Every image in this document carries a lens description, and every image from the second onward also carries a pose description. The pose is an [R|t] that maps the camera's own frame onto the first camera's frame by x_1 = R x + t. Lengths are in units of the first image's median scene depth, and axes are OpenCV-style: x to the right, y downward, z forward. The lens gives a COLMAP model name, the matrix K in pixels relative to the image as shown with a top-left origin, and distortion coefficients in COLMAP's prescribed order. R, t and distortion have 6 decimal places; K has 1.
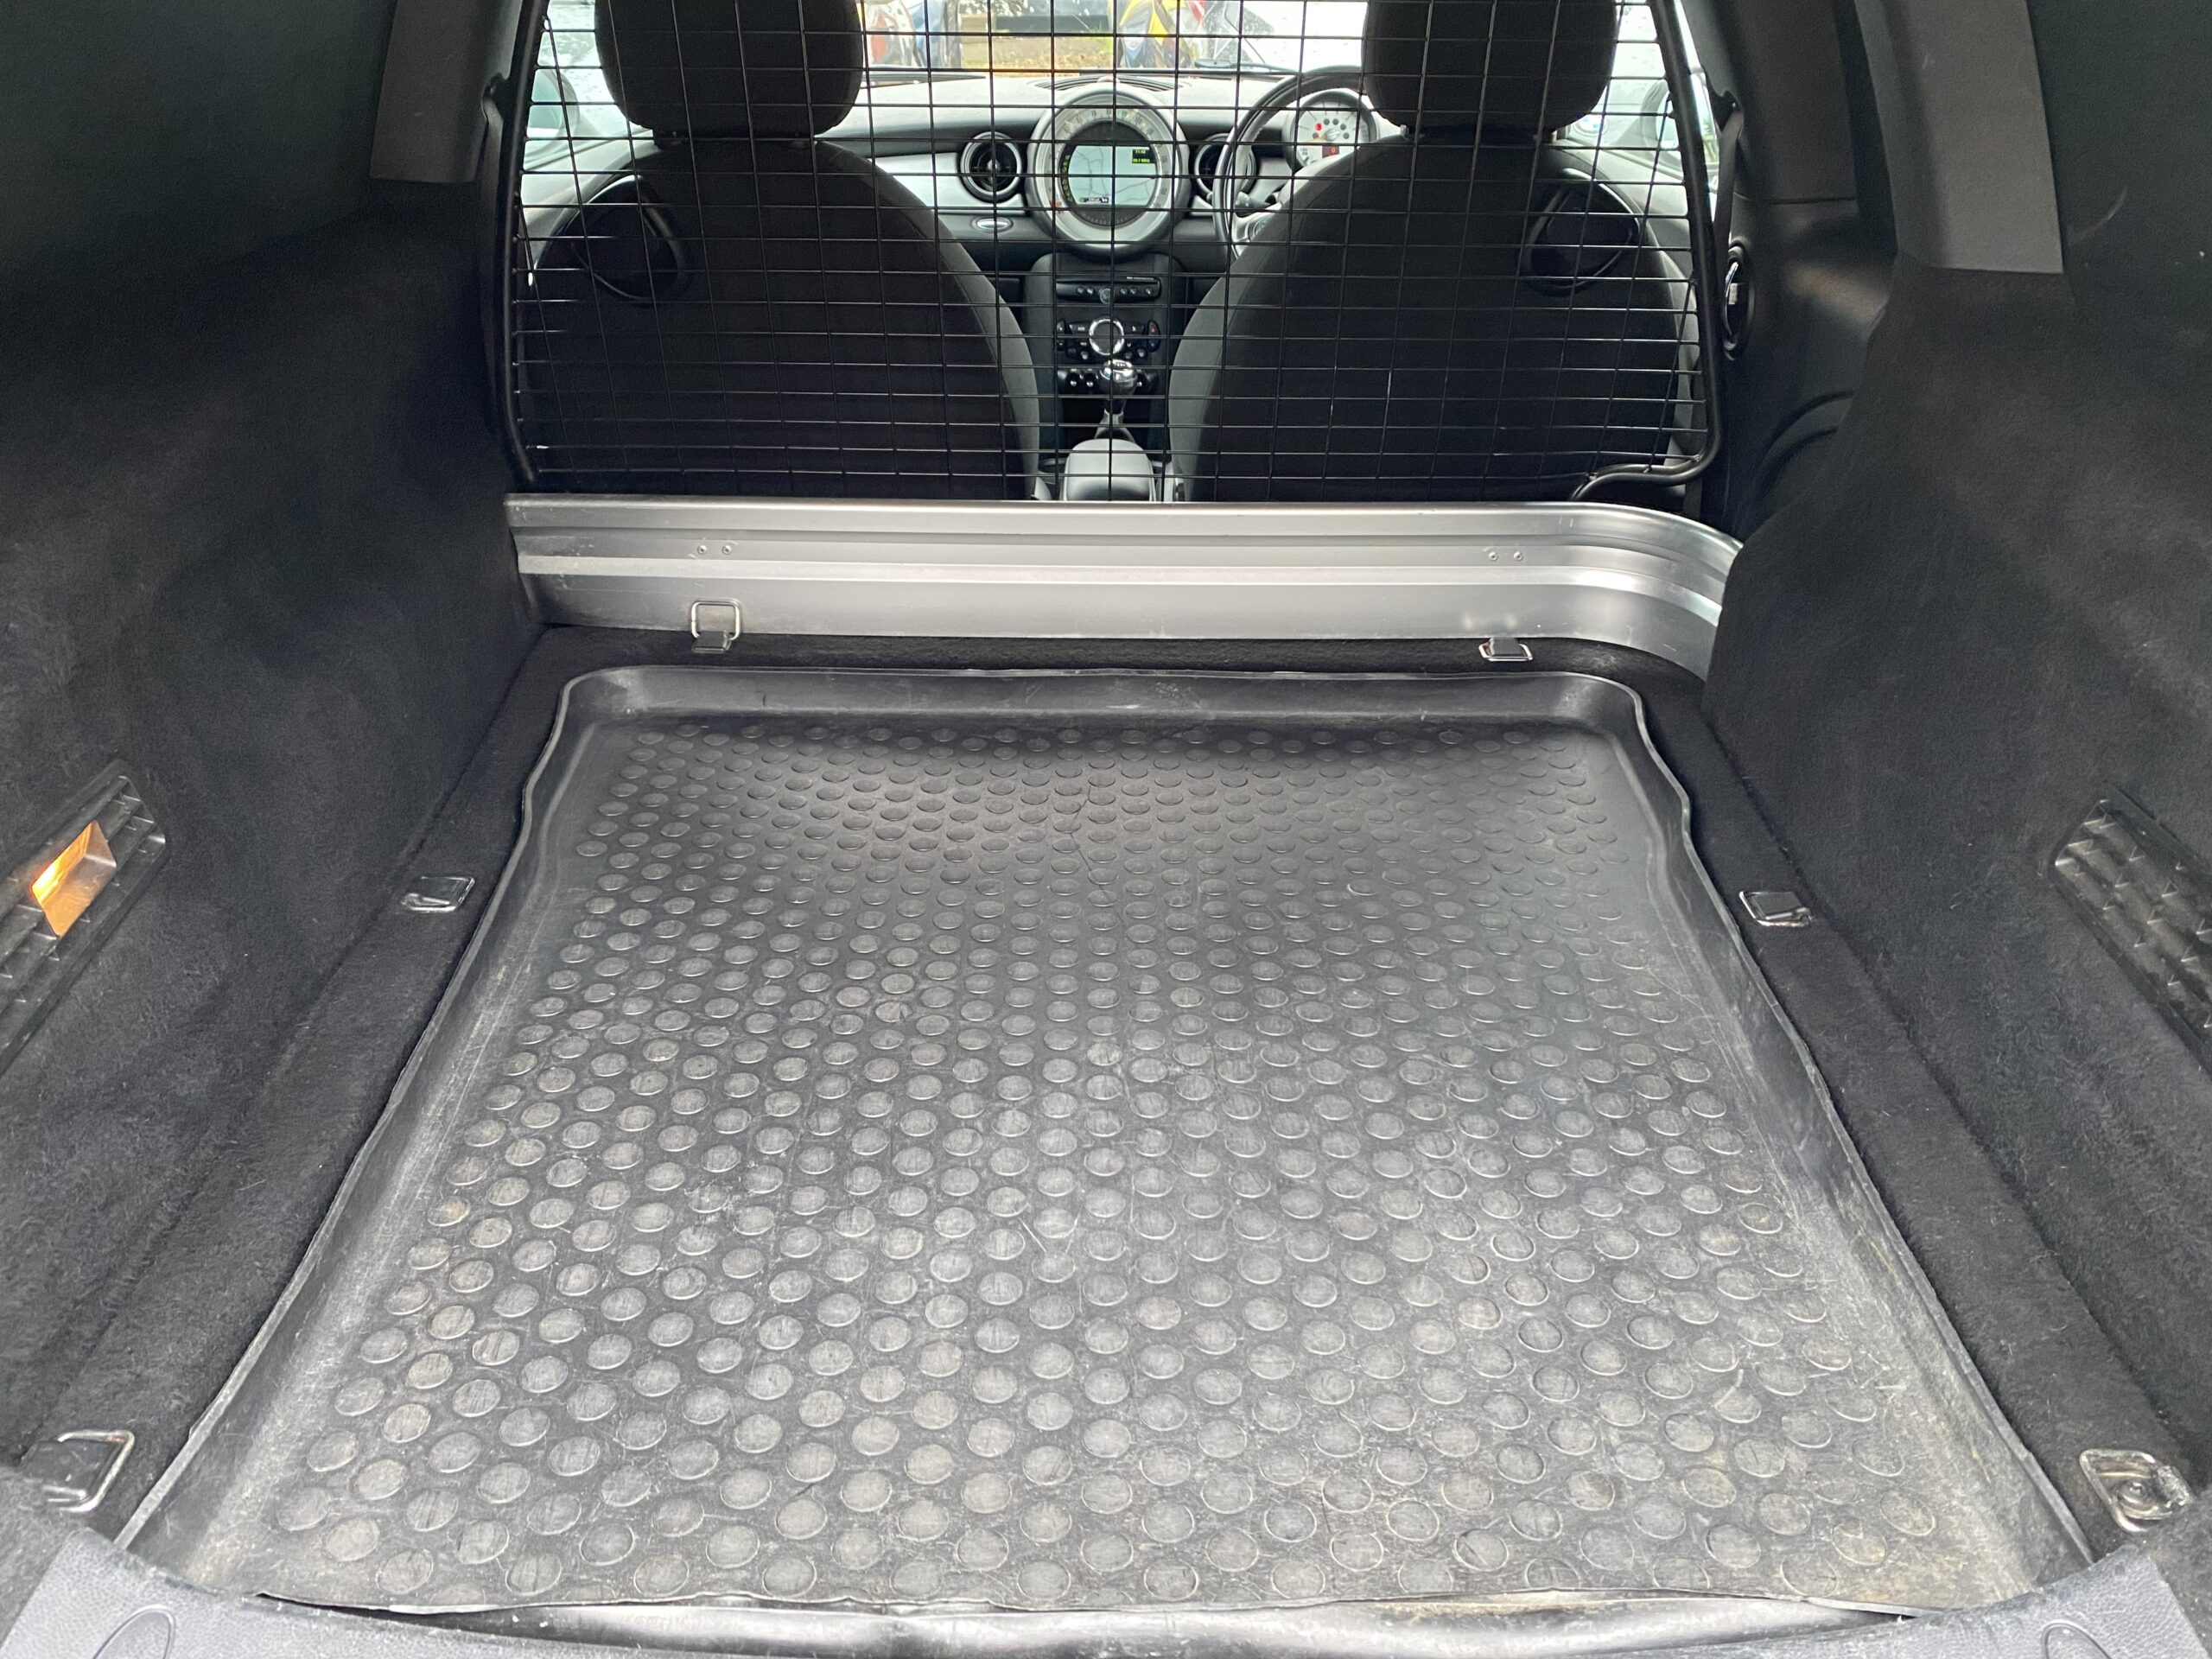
lens RADIAL K [[1772.5, 0, 1106.0], [0, 1772.5, 829.5], [0, 0, 1]] dist [0.018552, -0.017833]
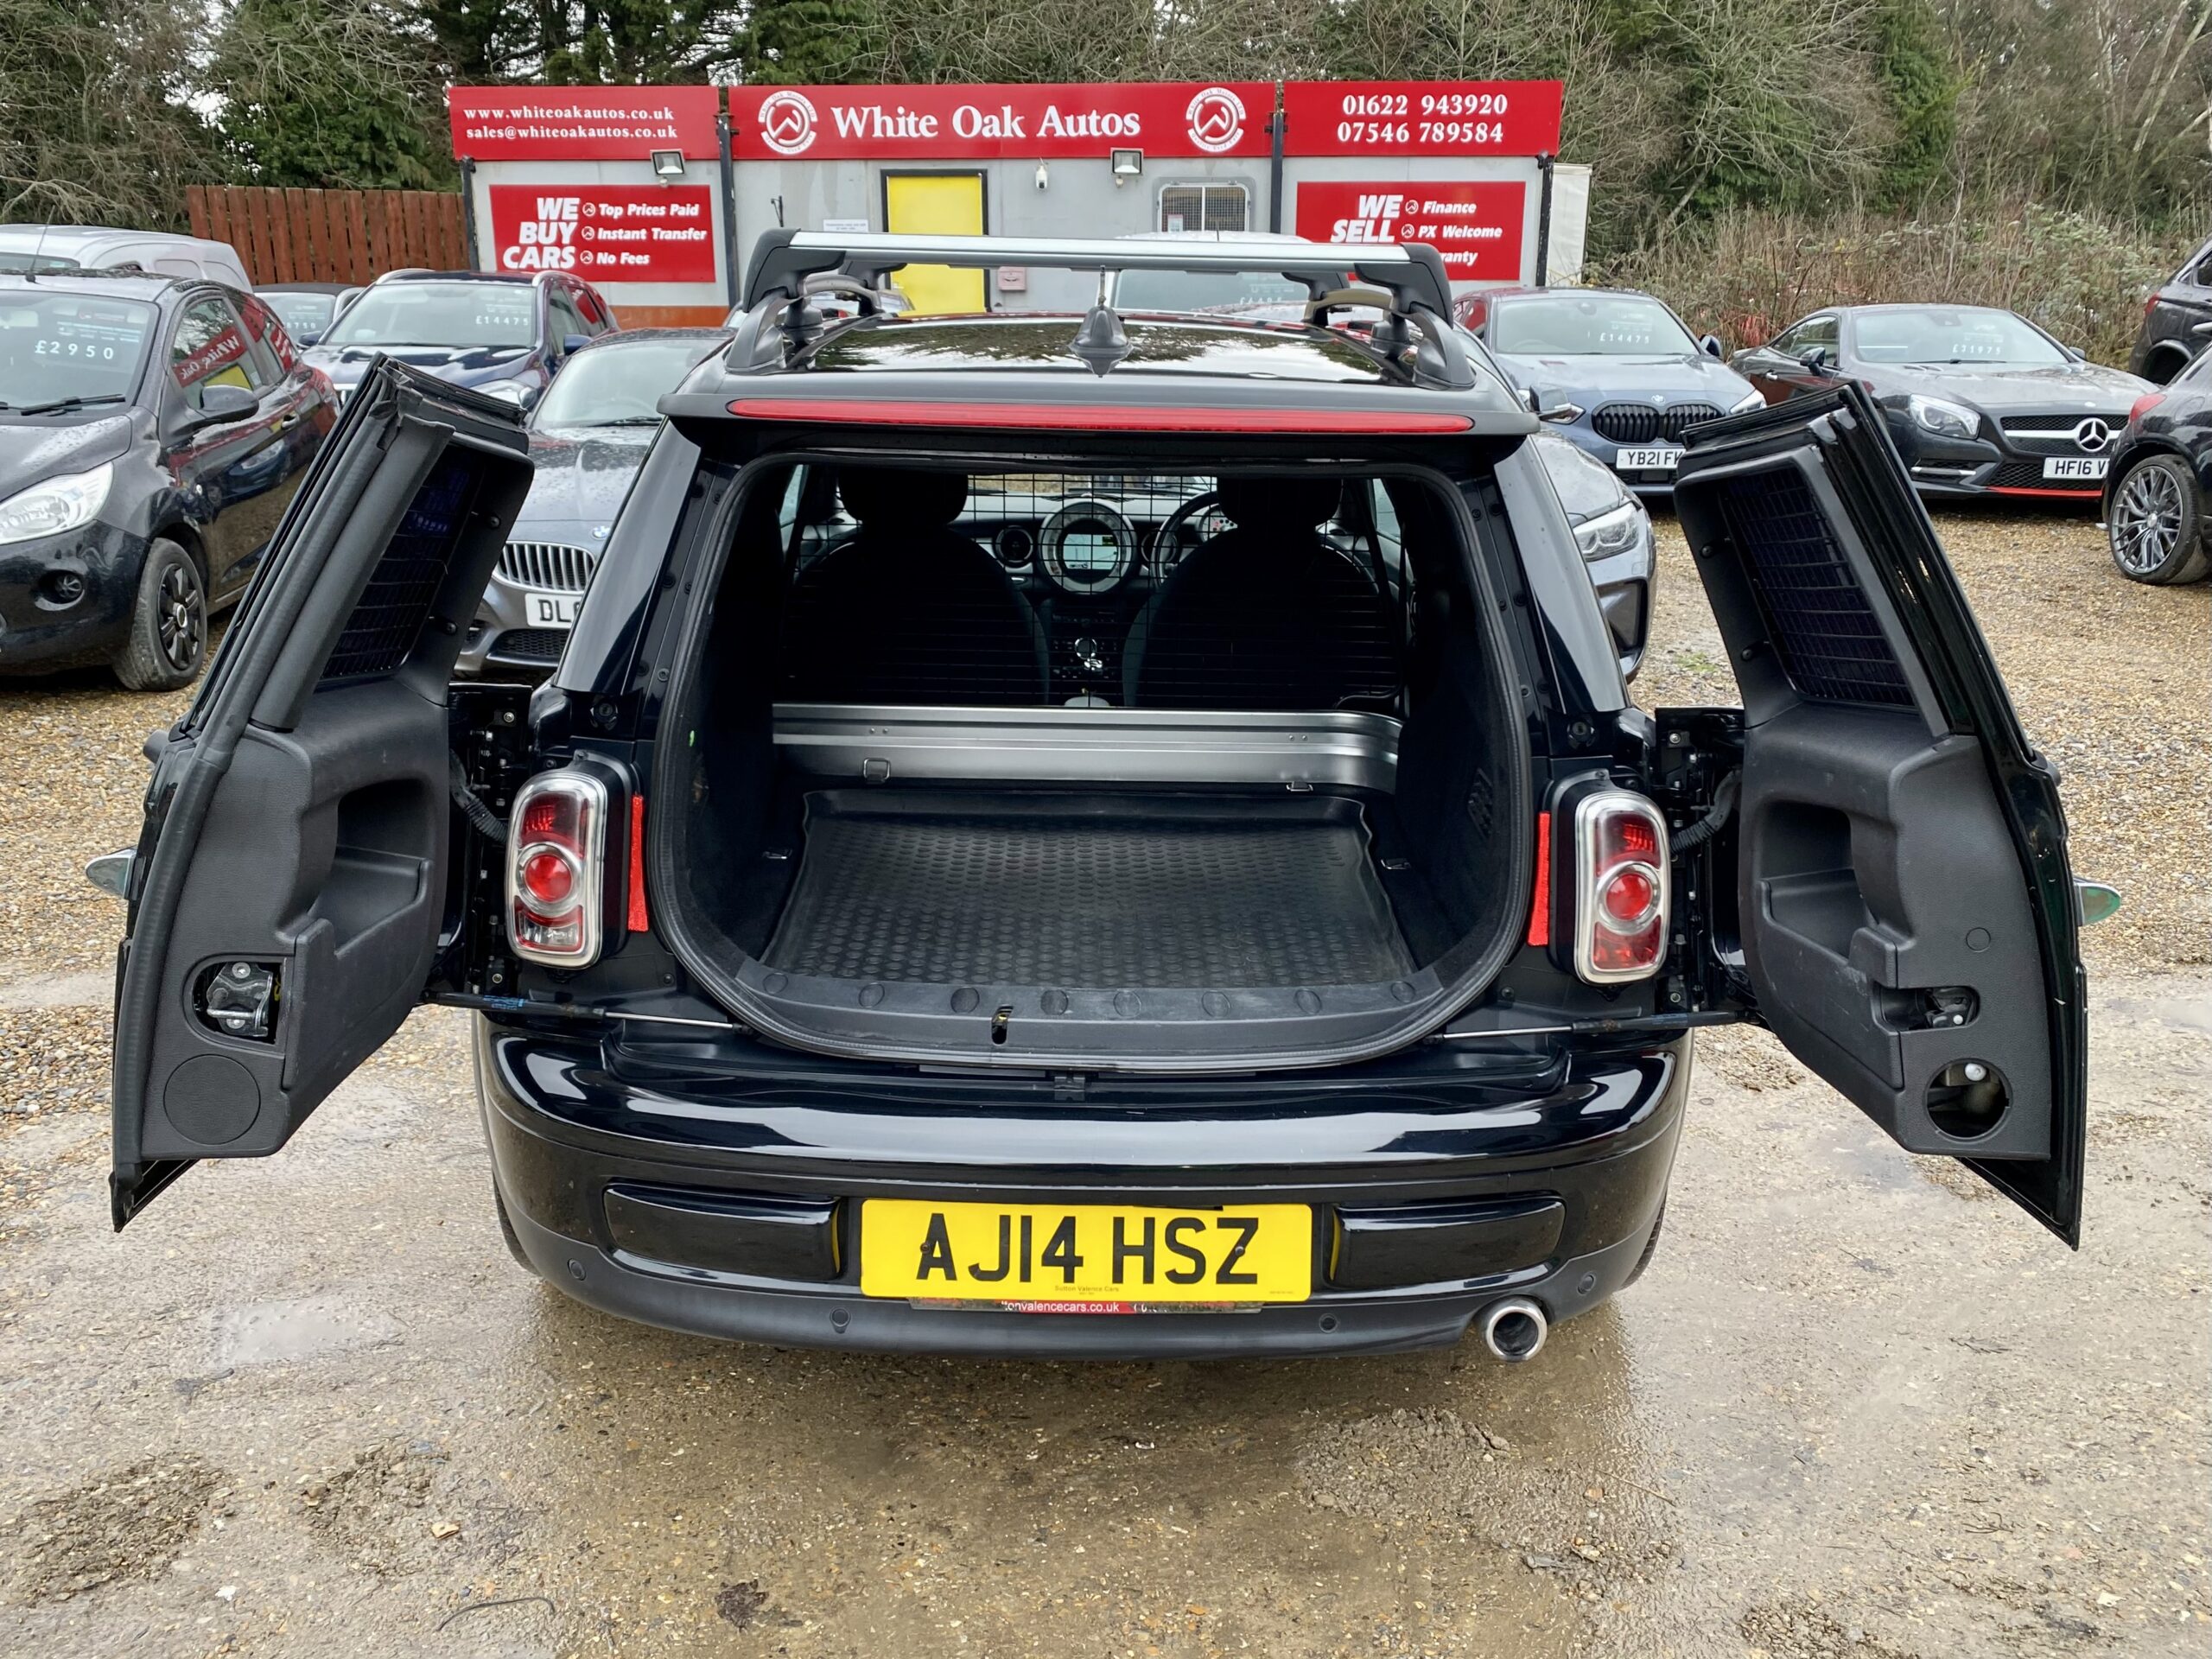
lens RADIAL K [[1696.6, 0, 1106.0], [0, 1696.6, 829.5], [0, 0, 1]] dist [0.001661, 0.010534]
pose [[0.999707, 0.015204, 0.018842, -0.018469], [-0.011188, 0.980263, -0.197381, 0.431766], [-0.021471, 0.197113, 0.980146, -1.082396]]
